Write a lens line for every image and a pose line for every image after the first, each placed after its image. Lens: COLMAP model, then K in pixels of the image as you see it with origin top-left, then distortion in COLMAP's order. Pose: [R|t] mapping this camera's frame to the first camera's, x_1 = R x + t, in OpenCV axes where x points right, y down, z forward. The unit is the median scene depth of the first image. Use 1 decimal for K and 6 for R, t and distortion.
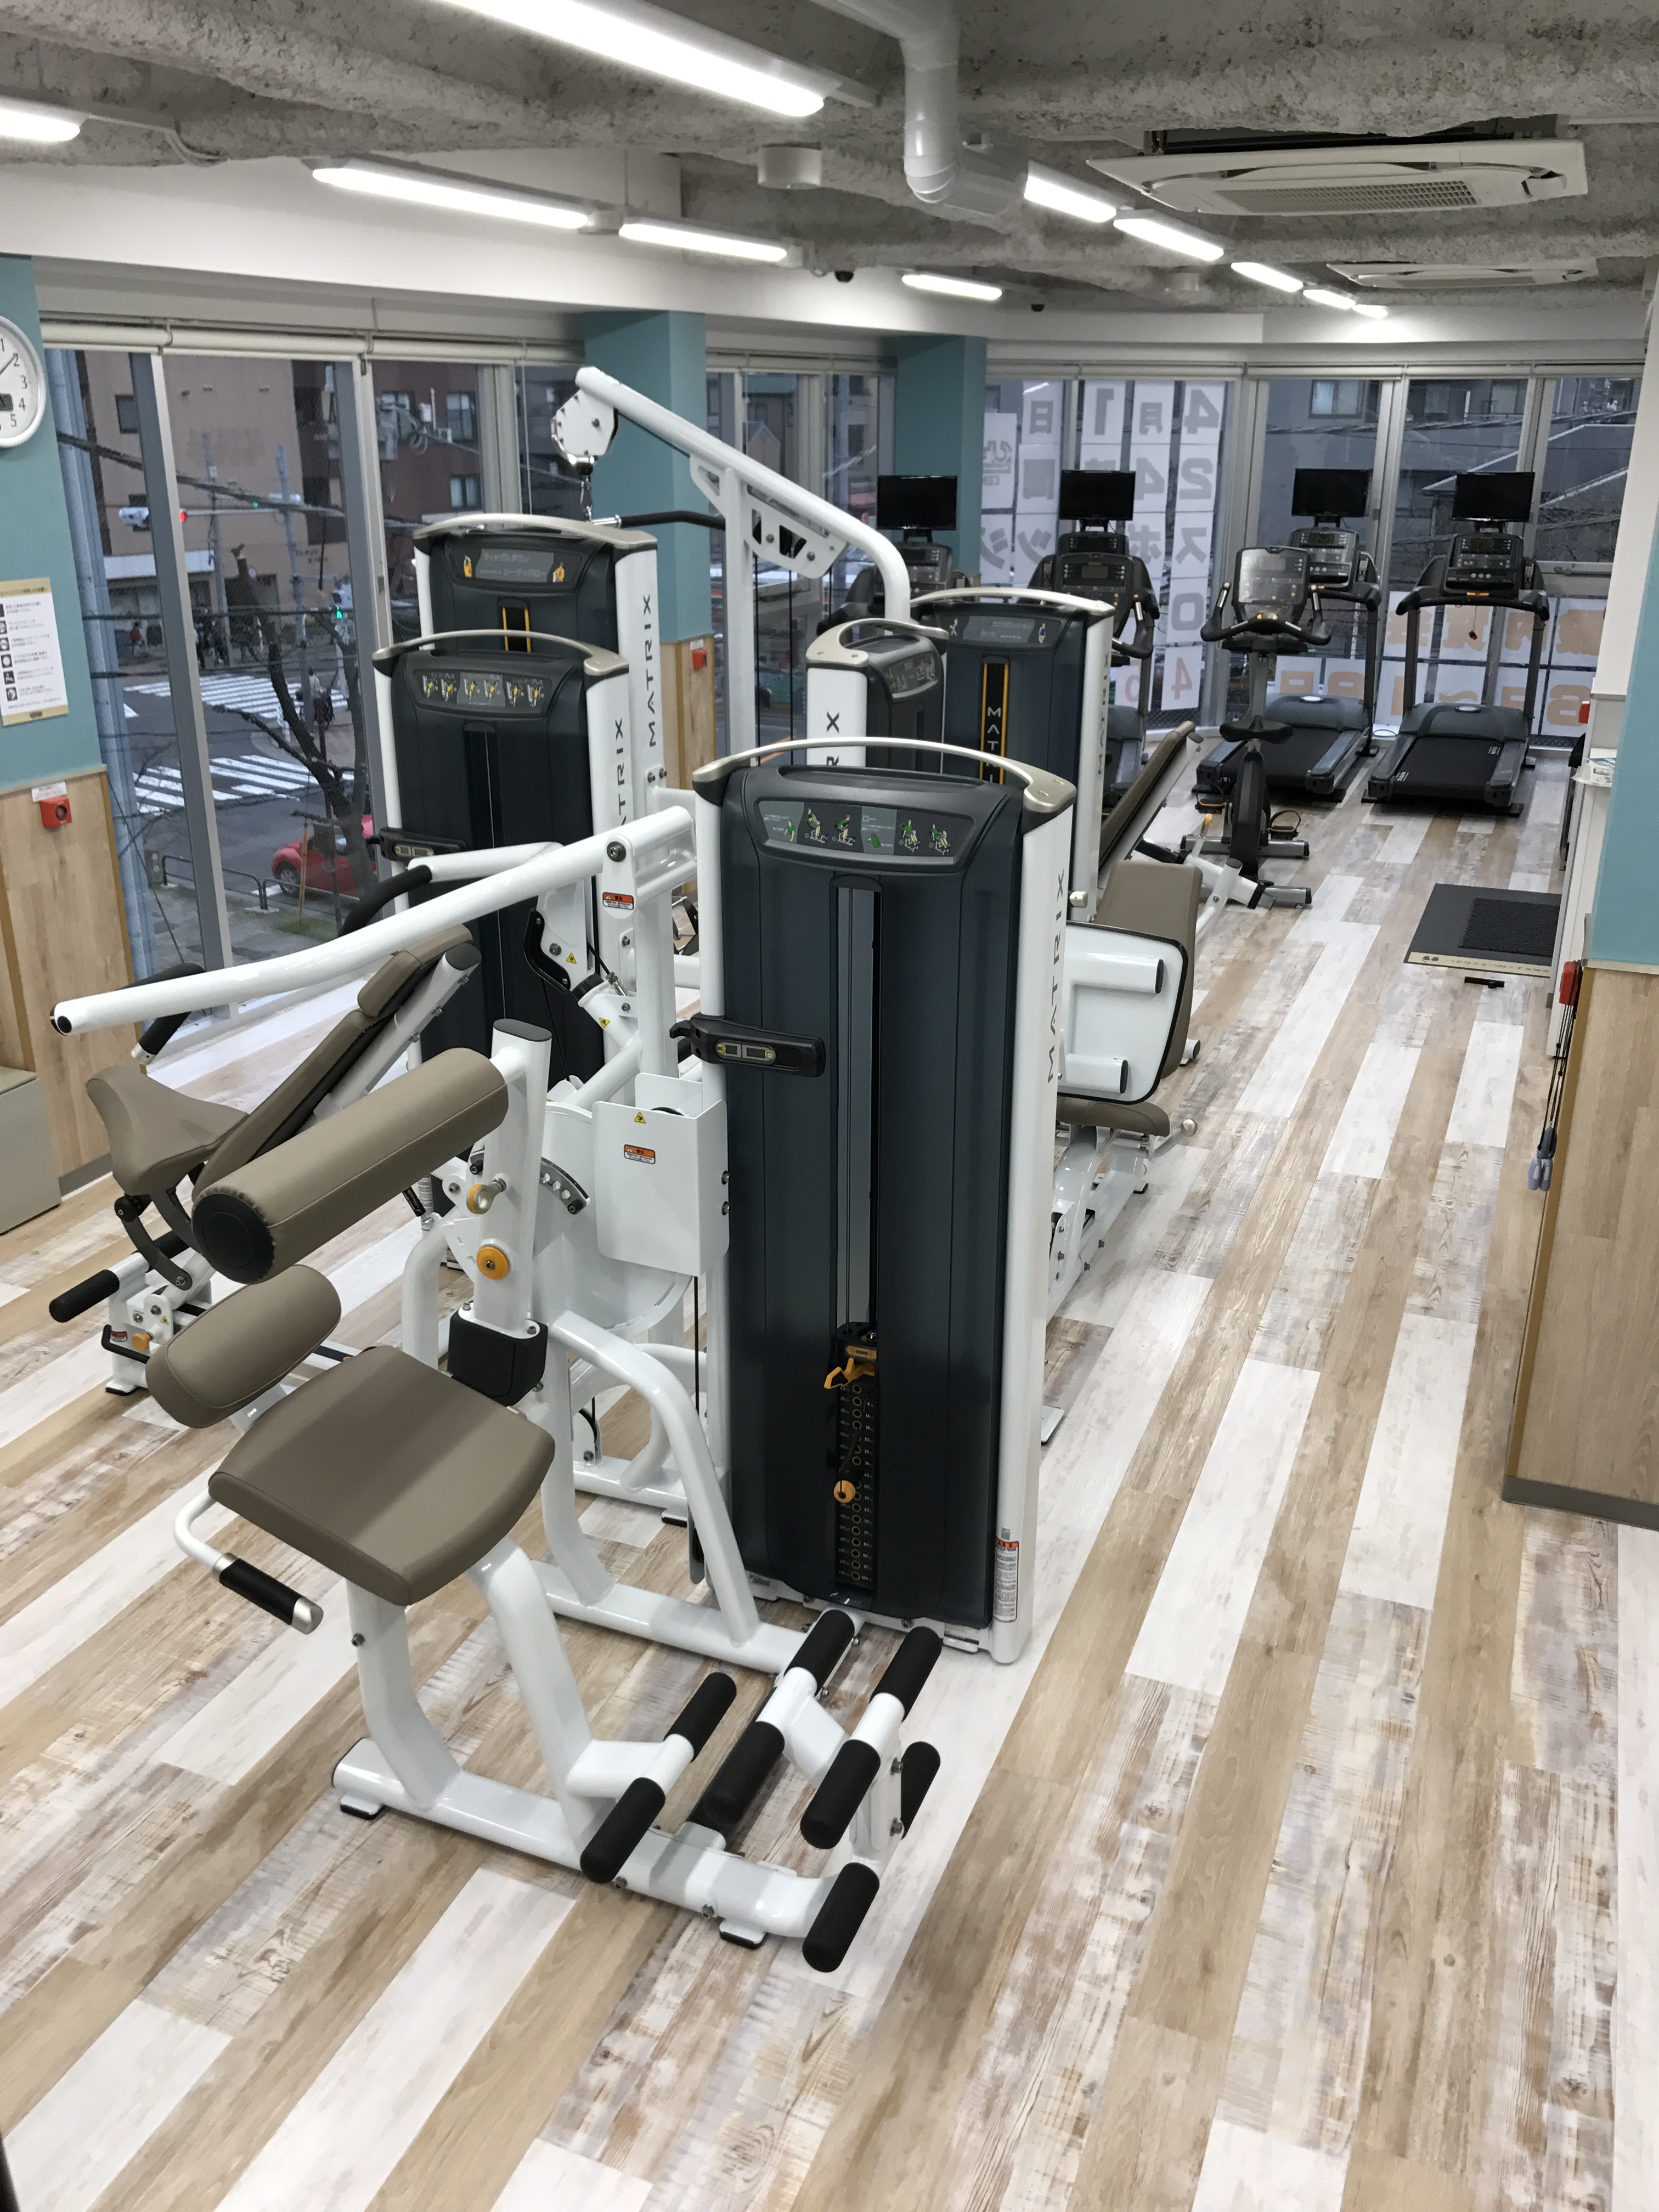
lens RADIAL K [[1813.2, 0, 839.8], [0, 1813.2, 1102.1], [0, 0, 1]] dist [0.047217, -0.042718]
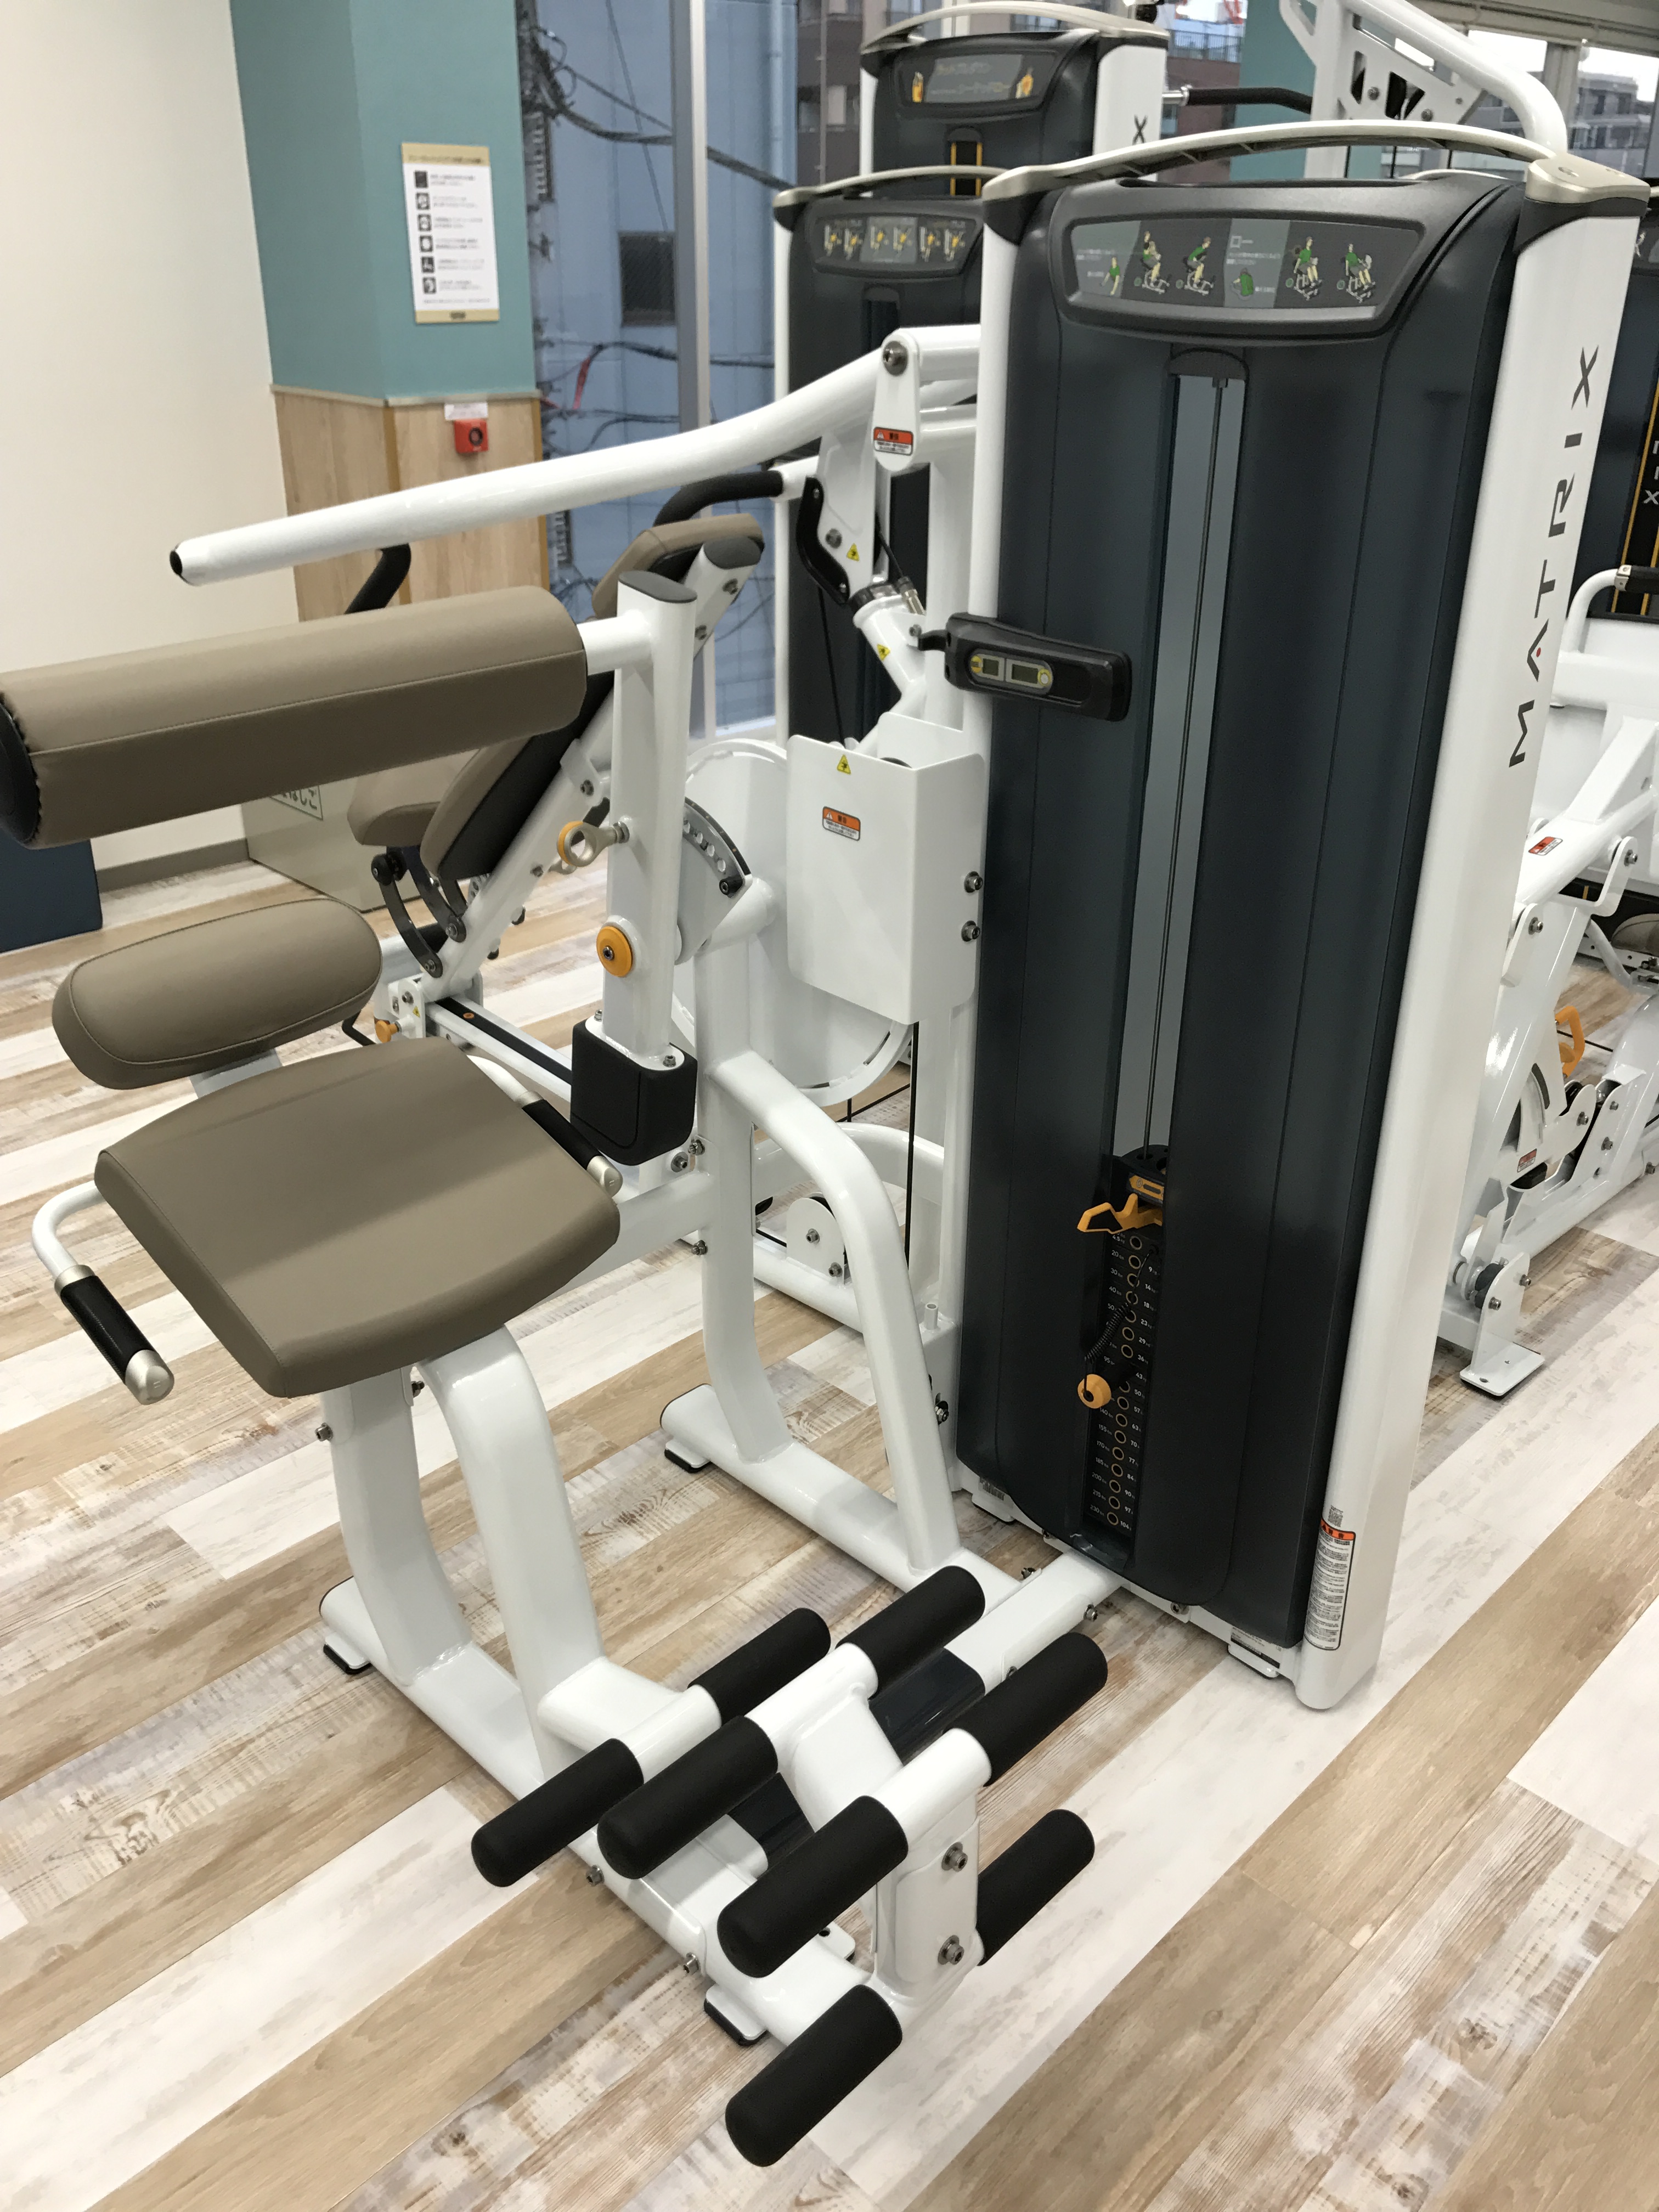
lens RADIAL K [[1813.2, 0, 825.6], [0, 1813.2, 1096.1], [0, 0, 1]] dist [0.047217, -0.042718]
pose [[0.924513, 0.171121, -0.340577, 0.120519], [-0.144545, 0.984213, 0.102136, 0.057987], [0.352678, -0.045198, 0.934652, 0.367039]]
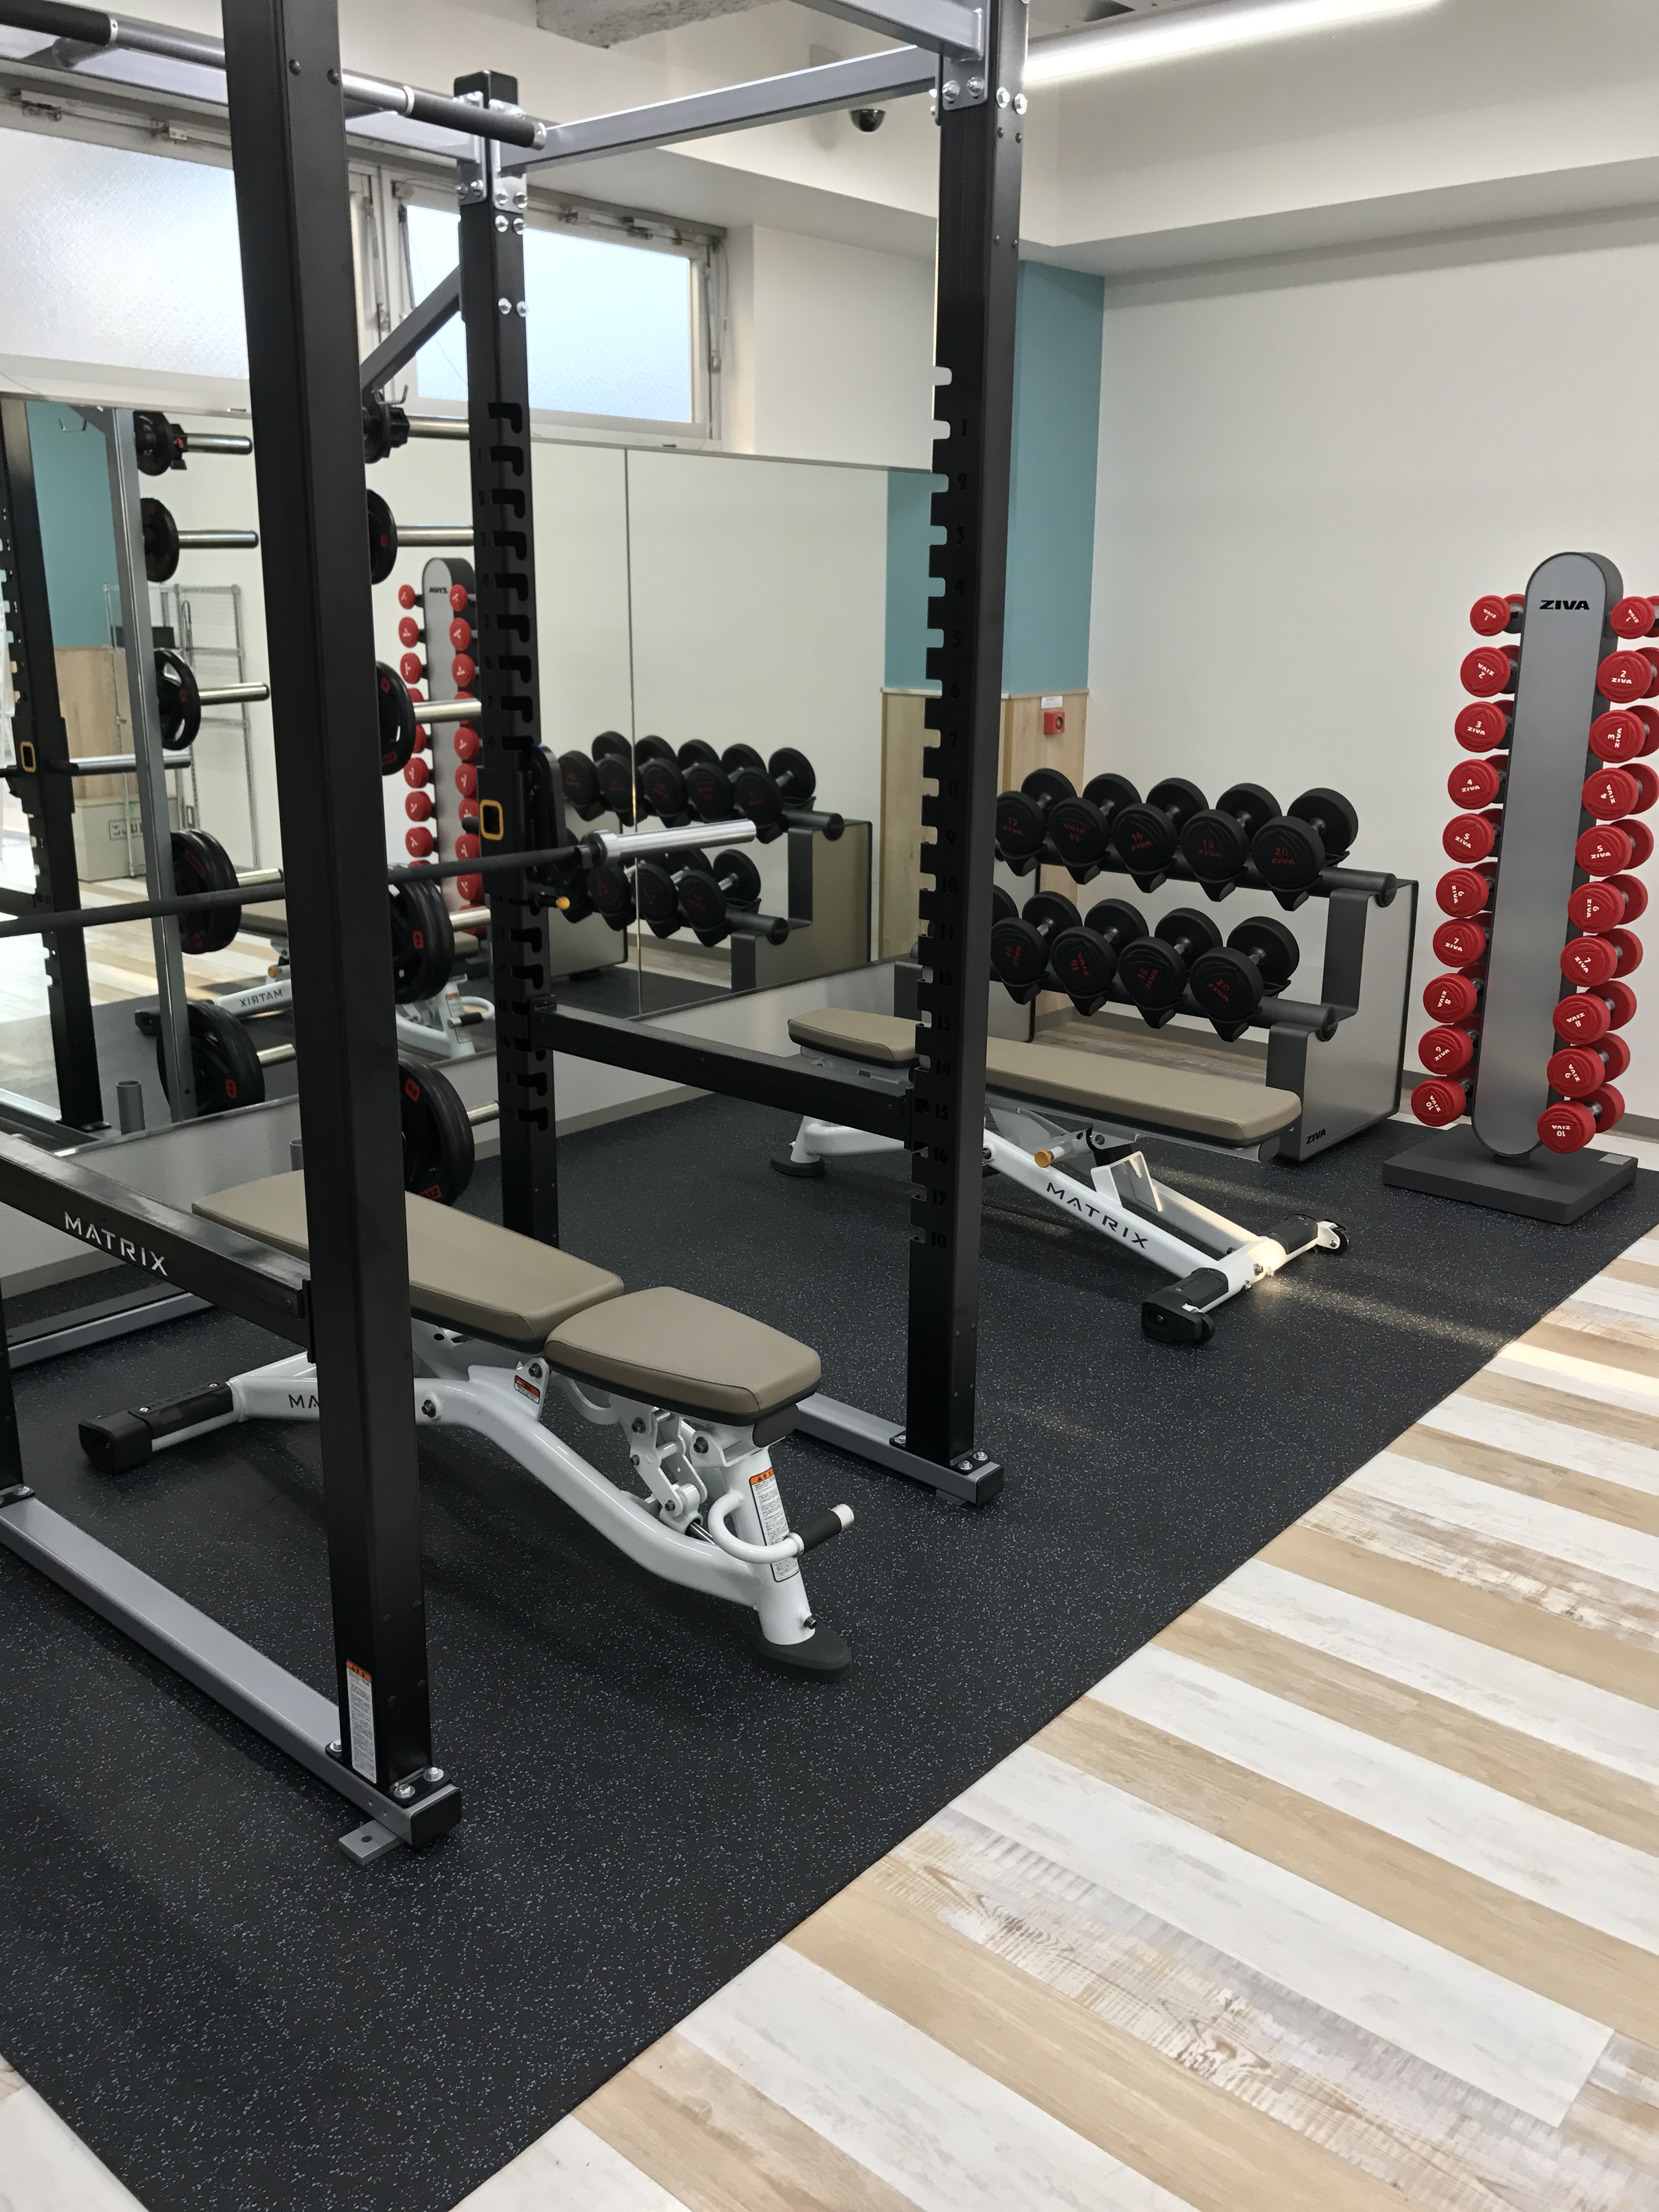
lens RADIAL K [[1813.2, 0, 825.6], [0, 1813.2, 1099.7], [0, 0, 1]] dist [0.047217, -0.042718]
pose [[-0.307093, 0.258707, -0.915841, 0.267959], [-0.352890, 0.862781, 0.362047, -0.063873], [0.883834, 0.434373, -0.173658, 0.700447]]
